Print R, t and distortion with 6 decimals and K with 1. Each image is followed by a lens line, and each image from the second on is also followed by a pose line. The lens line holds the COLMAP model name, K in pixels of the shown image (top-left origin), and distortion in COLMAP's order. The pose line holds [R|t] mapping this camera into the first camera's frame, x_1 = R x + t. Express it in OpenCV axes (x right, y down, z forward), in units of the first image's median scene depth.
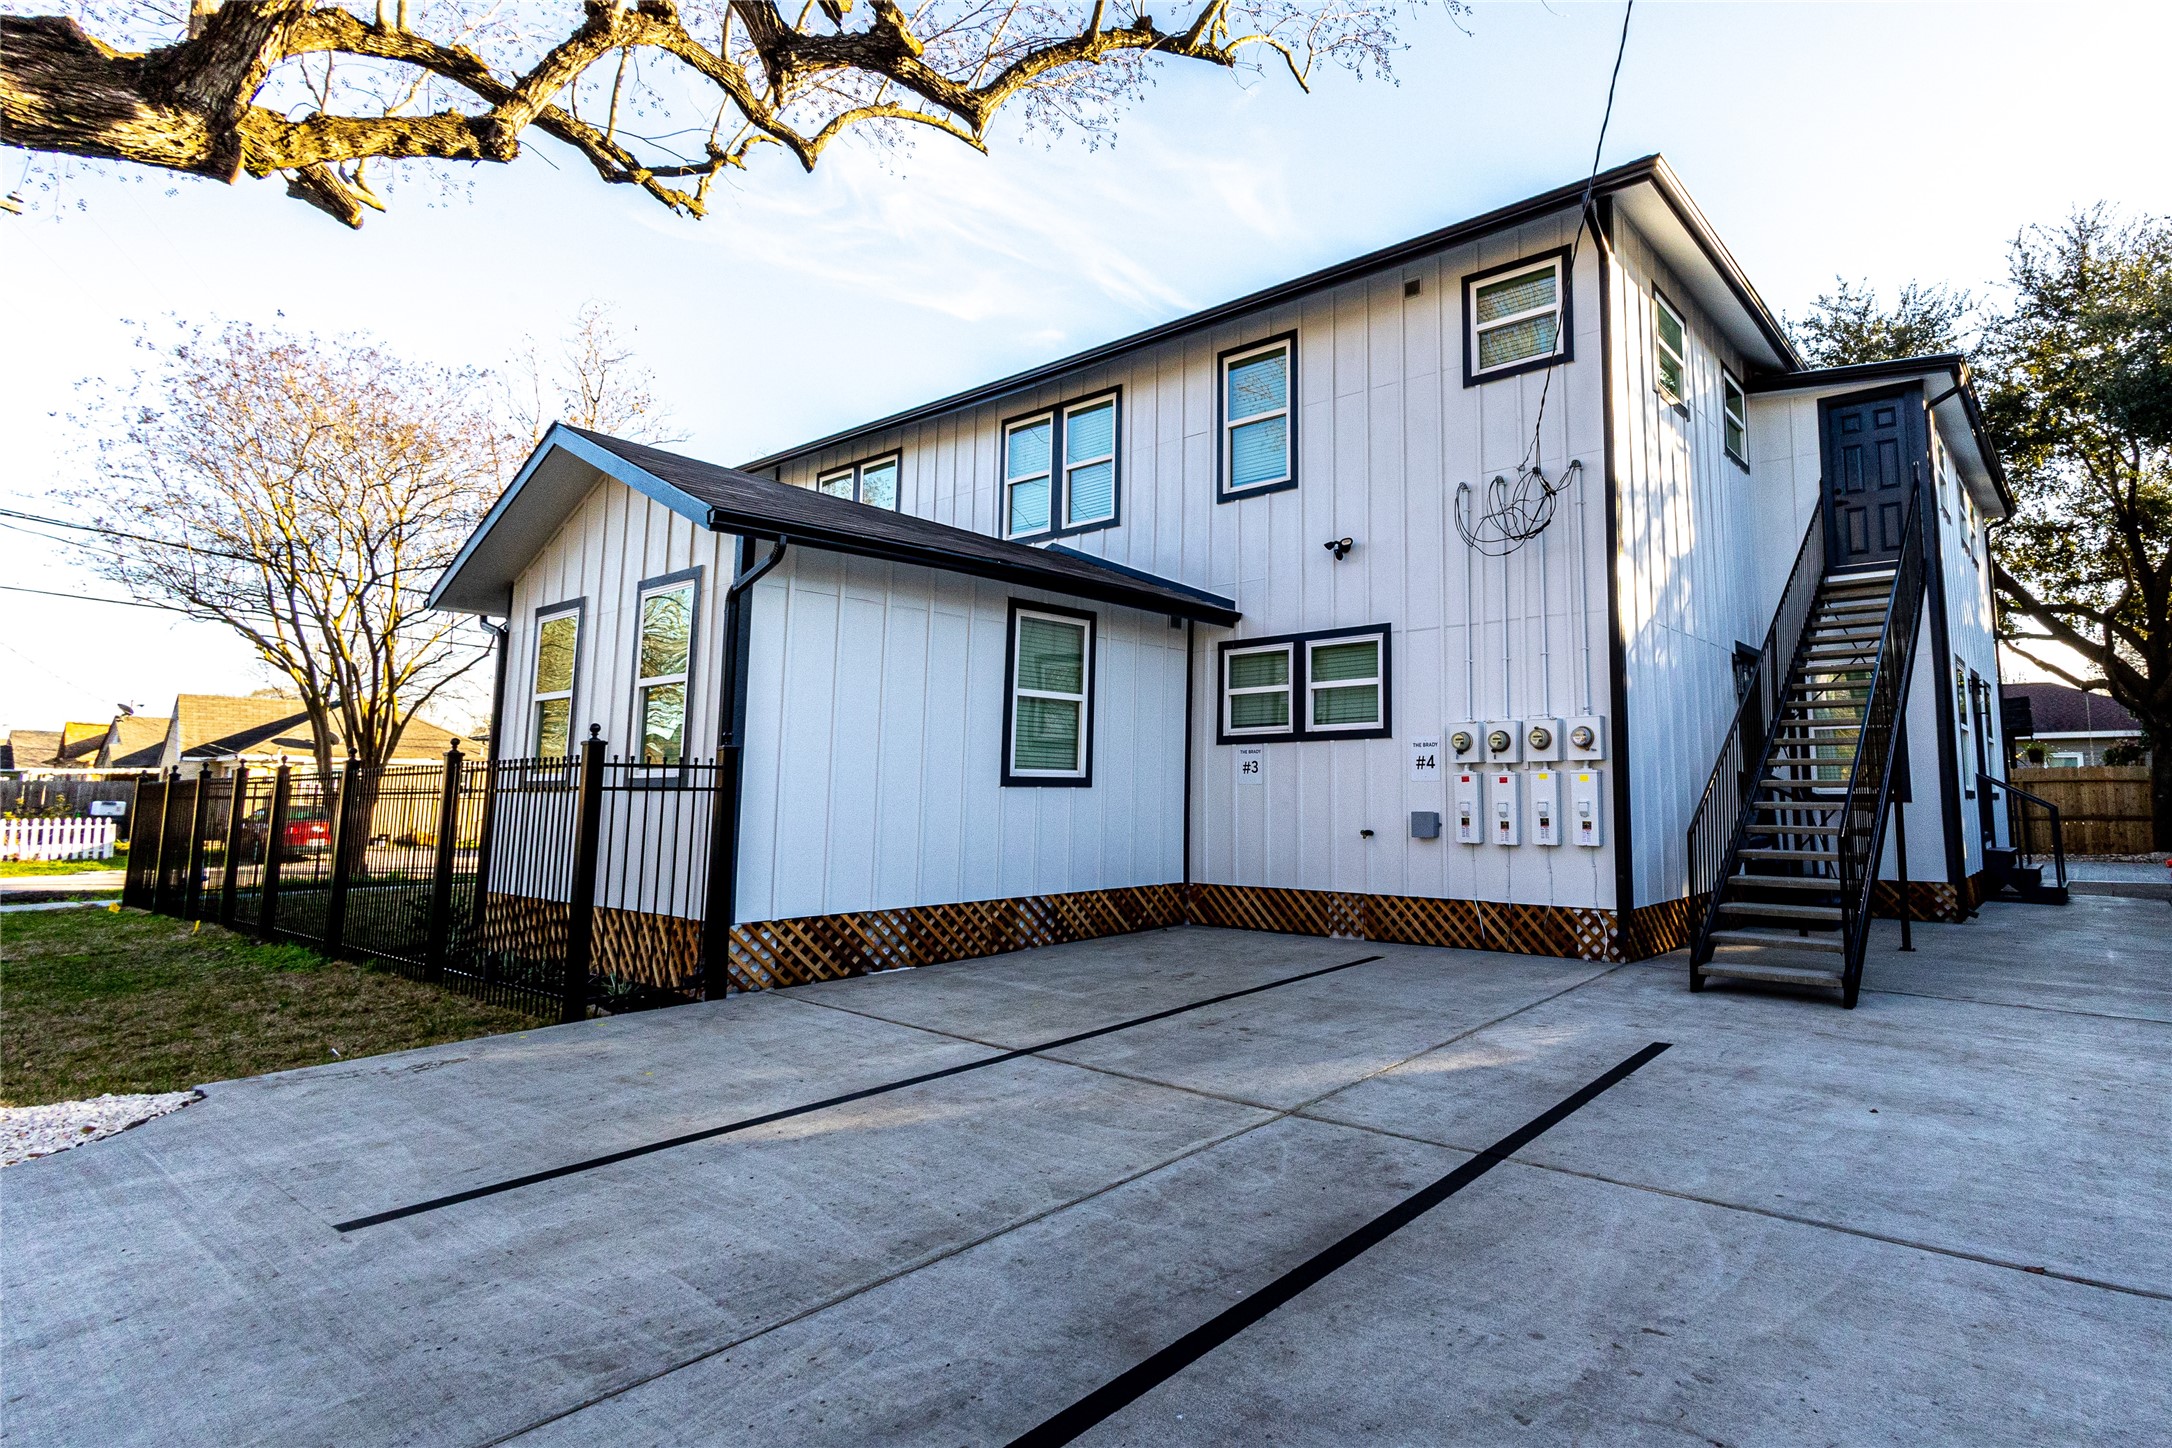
lens RADIAL K [[997.7, 0, 1089.0], [0, 997.7, 725.5], [0, 0, 1]] dist [-0.004010, 0.000105]
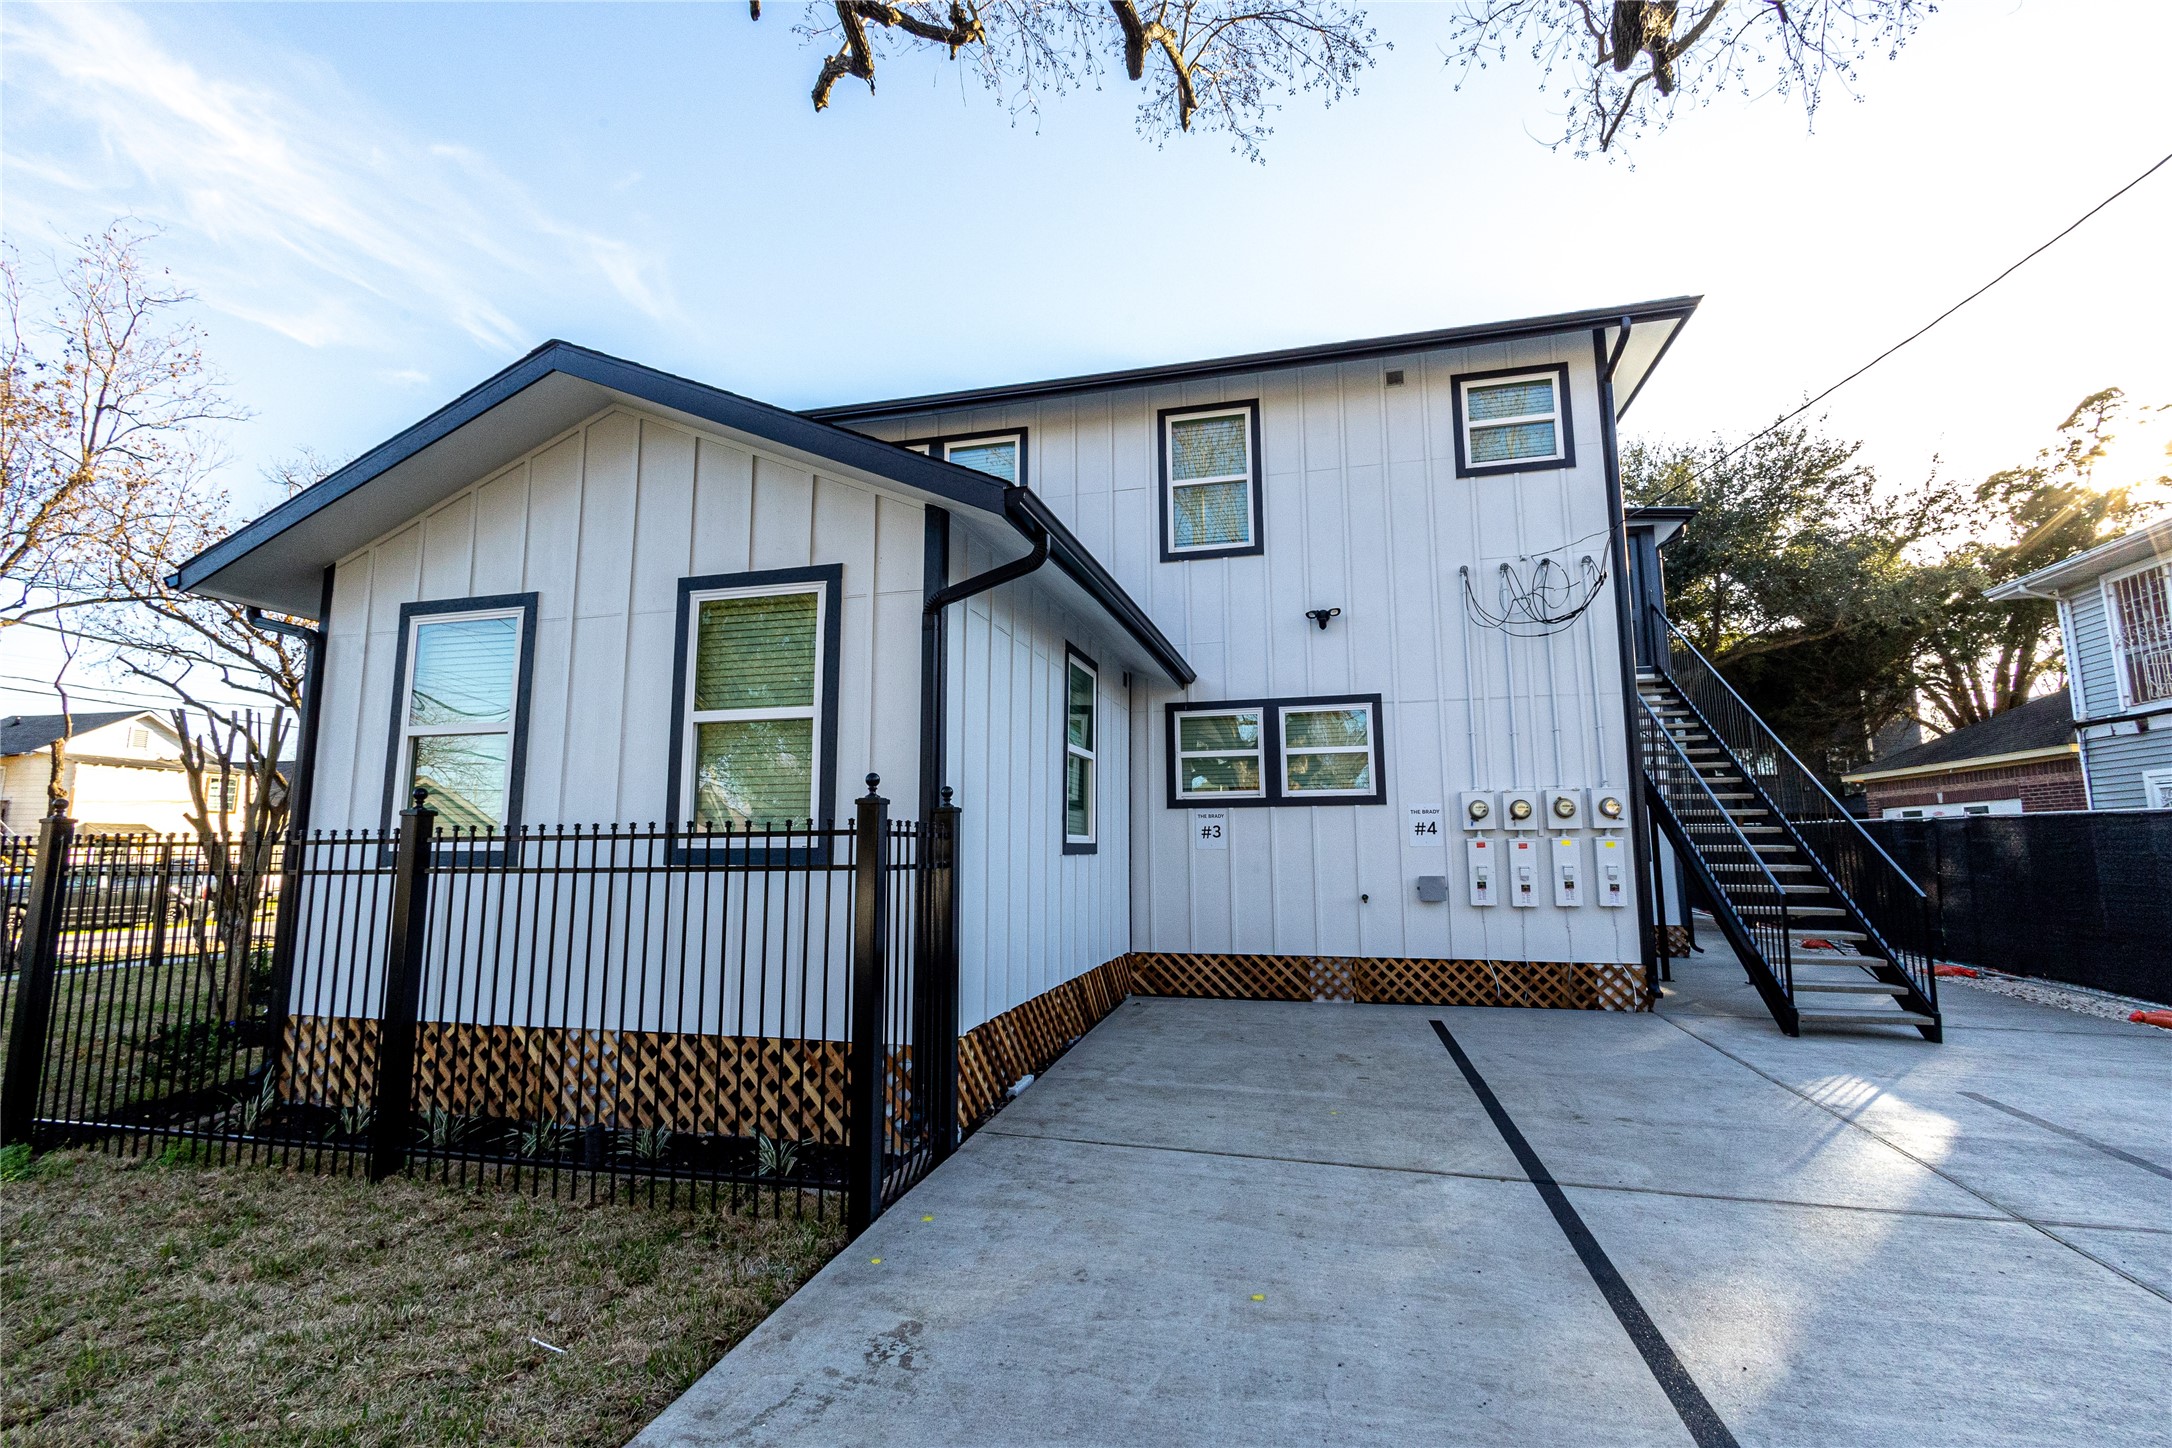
lens RADIAL K [[959.4, 0, 1084.5], [0, 959.4, 769.0], [0, 0, 1]] dist [-0.002149, -0.000283]
pose [[0.924863, 0.027552, 0.379301, -0.341288], [-0.020568, 0.999536, -0.022455, 0.004079], [-0.379744, 0.012967, 0.925001, 0.185935]]
